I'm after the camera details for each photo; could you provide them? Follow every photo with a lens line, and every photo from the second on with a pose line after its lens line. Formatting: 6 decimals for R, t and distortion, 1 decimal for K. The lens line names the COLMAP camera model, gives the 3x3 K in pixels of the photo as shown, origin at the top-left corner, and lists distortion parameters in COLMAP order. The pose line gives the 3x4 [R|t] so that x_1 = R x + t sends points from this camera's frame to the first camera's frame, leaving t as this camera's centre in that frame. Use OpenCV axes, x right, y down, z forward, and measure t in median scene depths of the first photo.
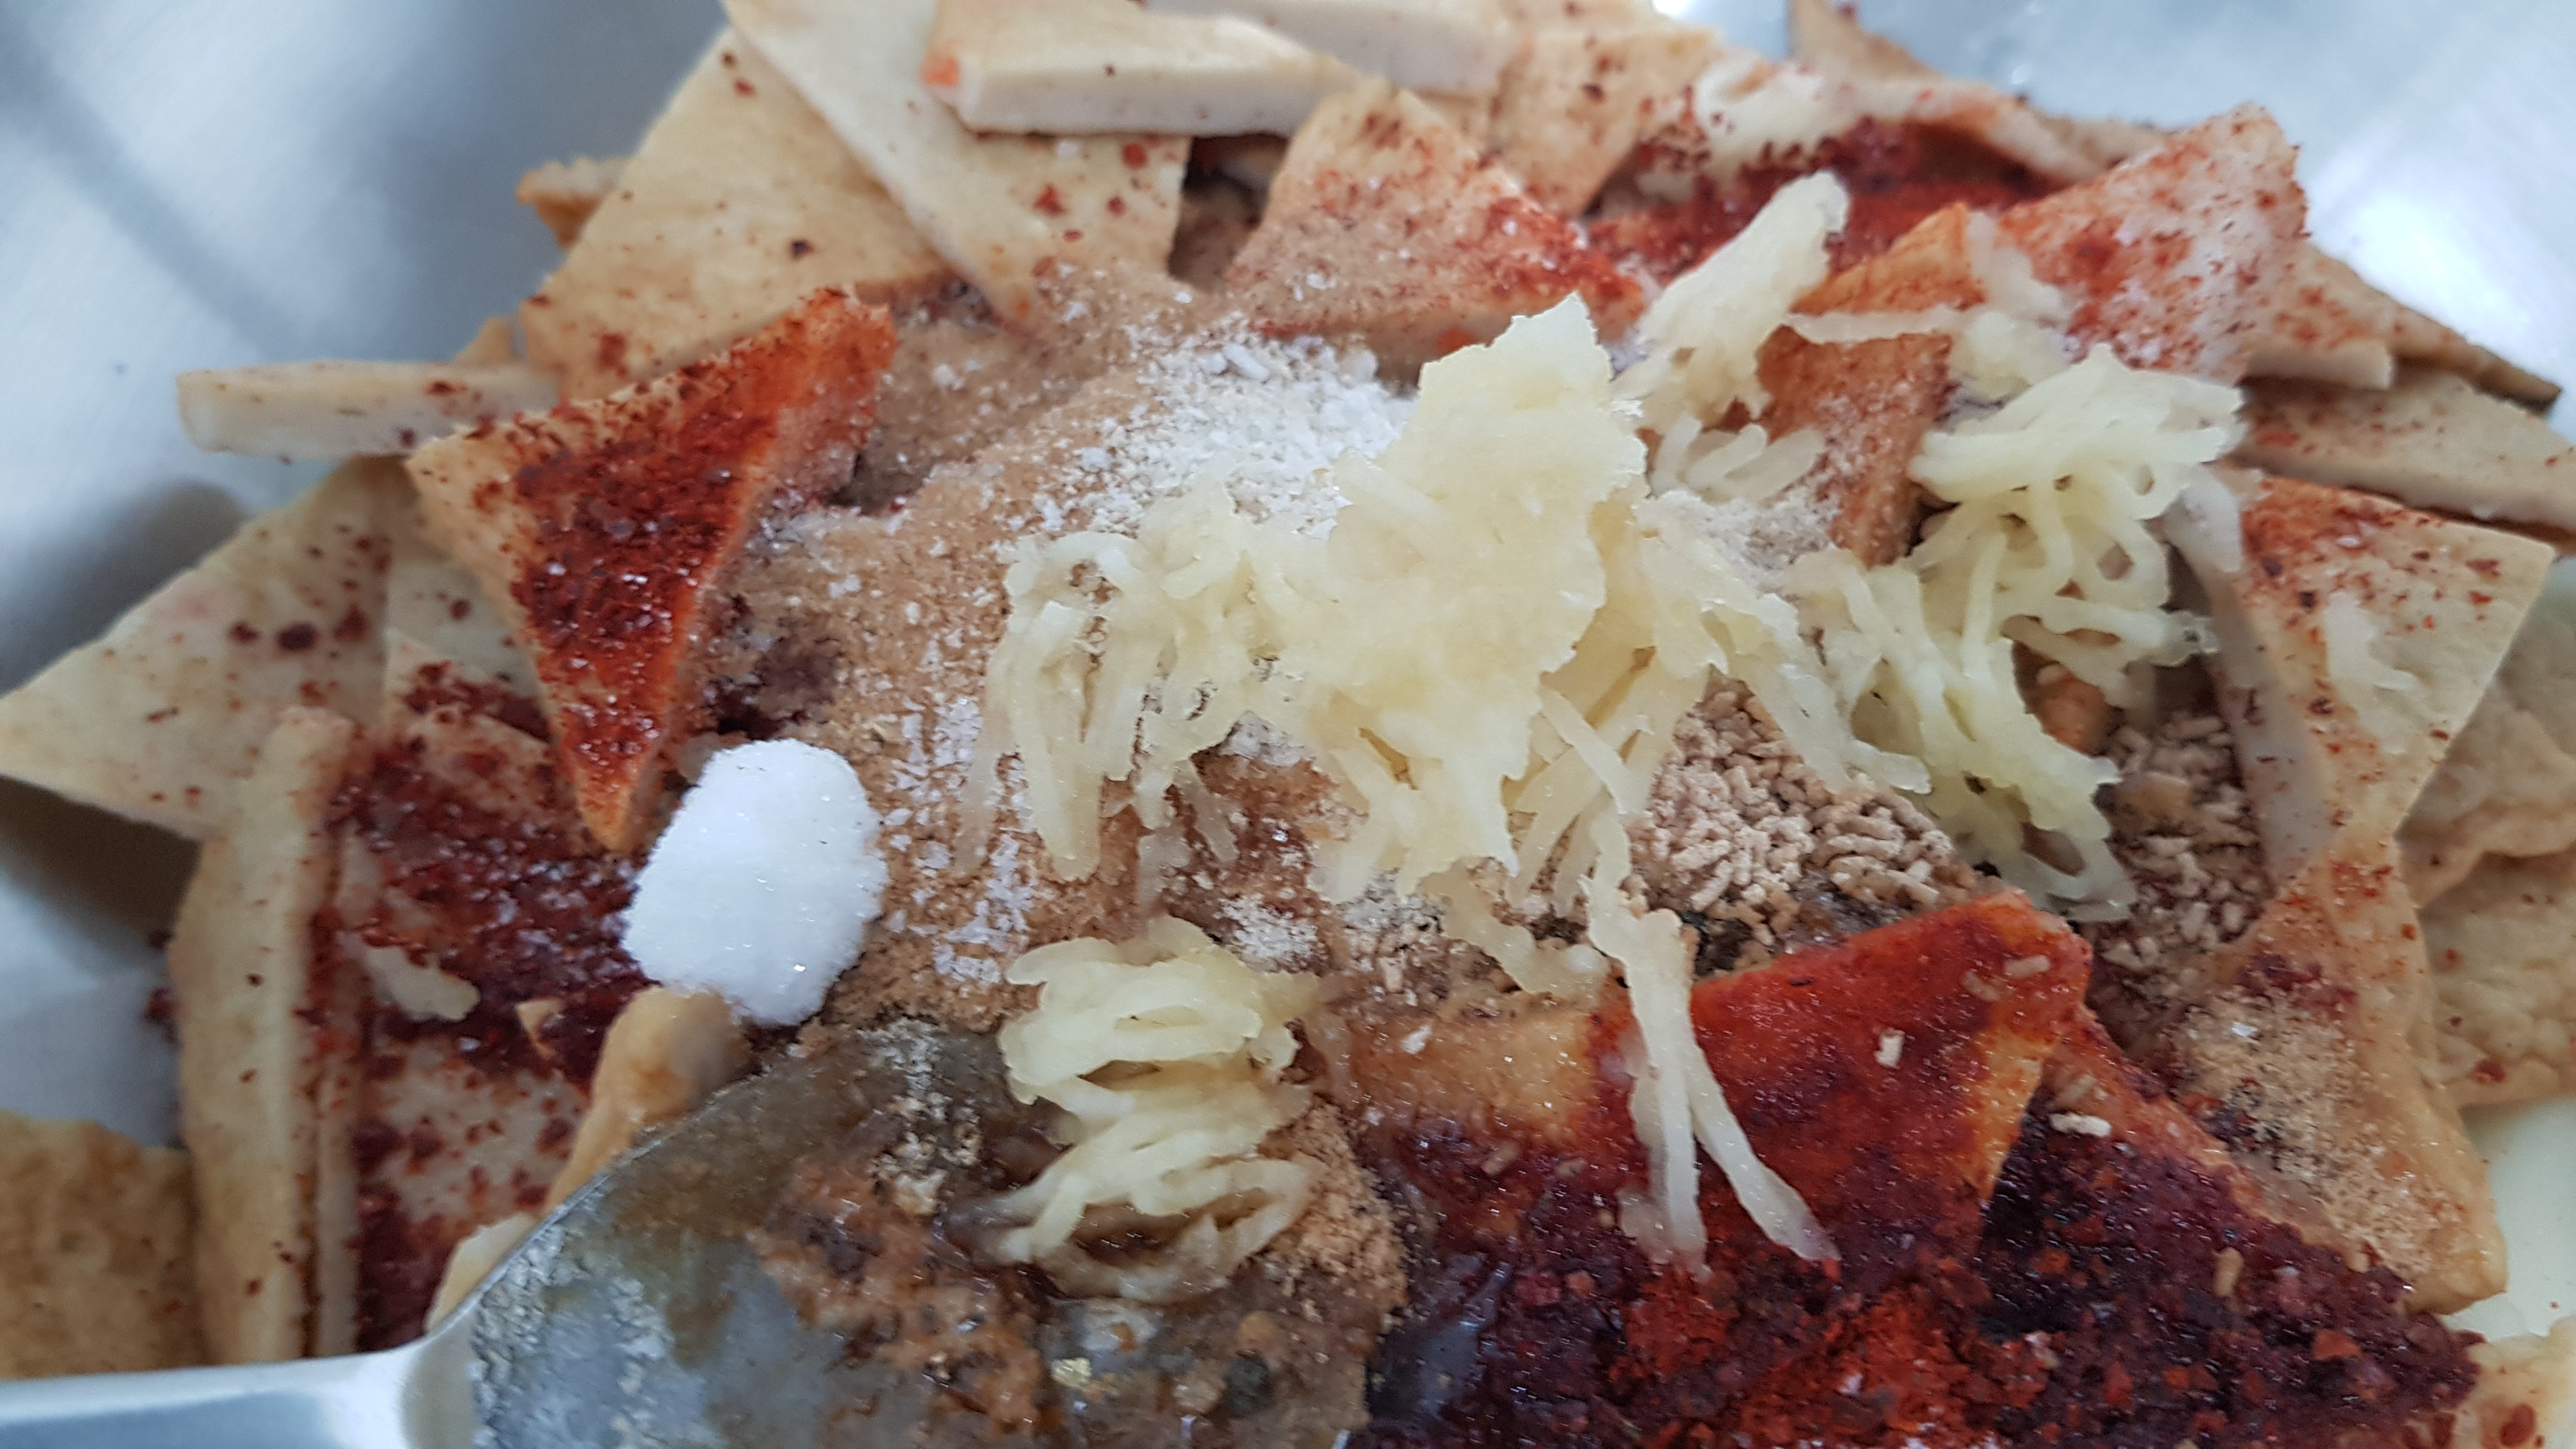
lens RADIAL K [[2051.5, 0, 1288.0], [0, 2051.5, 724.5], [0, 0, 1]] dist [0.051409, -0.176933]
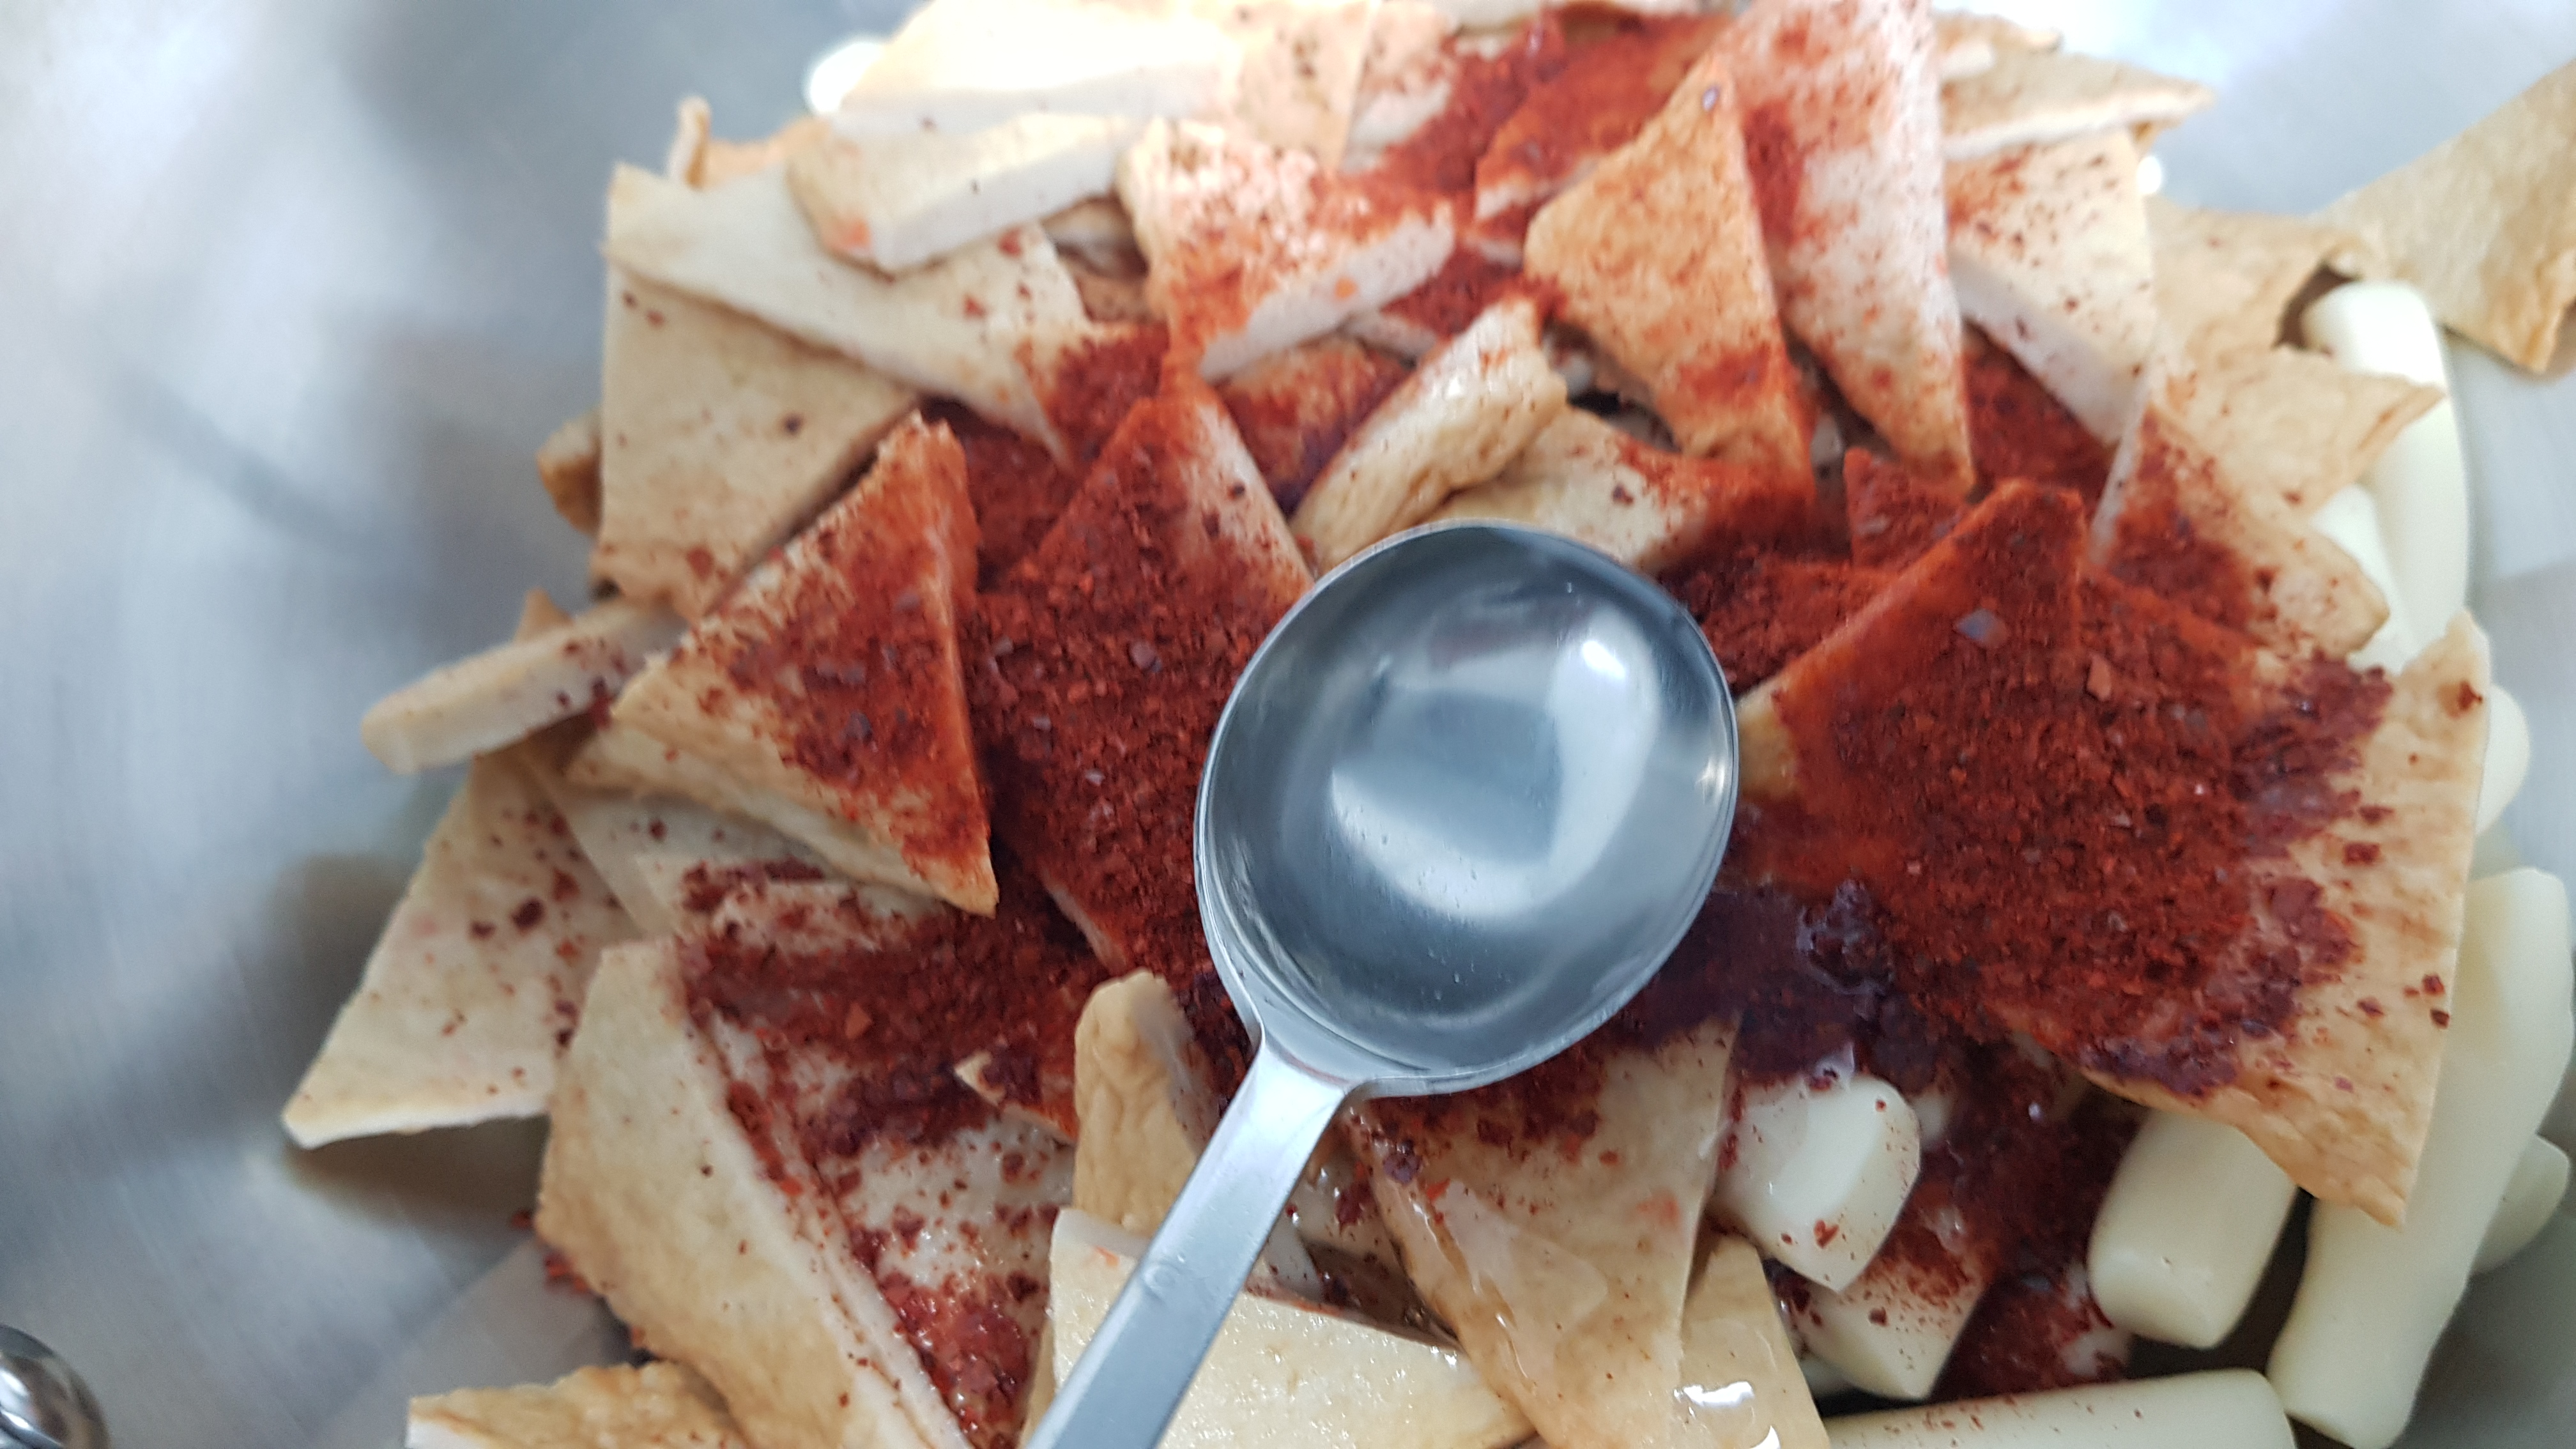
lens RADIAL K [[2051.5, 0, 1288.0], [0, 2051.5, 724.5], [0, 0, 1]] dist [0.051409, -0.176933]
pose [[0.894539, -0.401857, 0.195729, -0.321830], [0.404202, 0.914190, 0.029629, -0.003018], [-0.190840, 0.052610, 0.980210, -0.185893]]
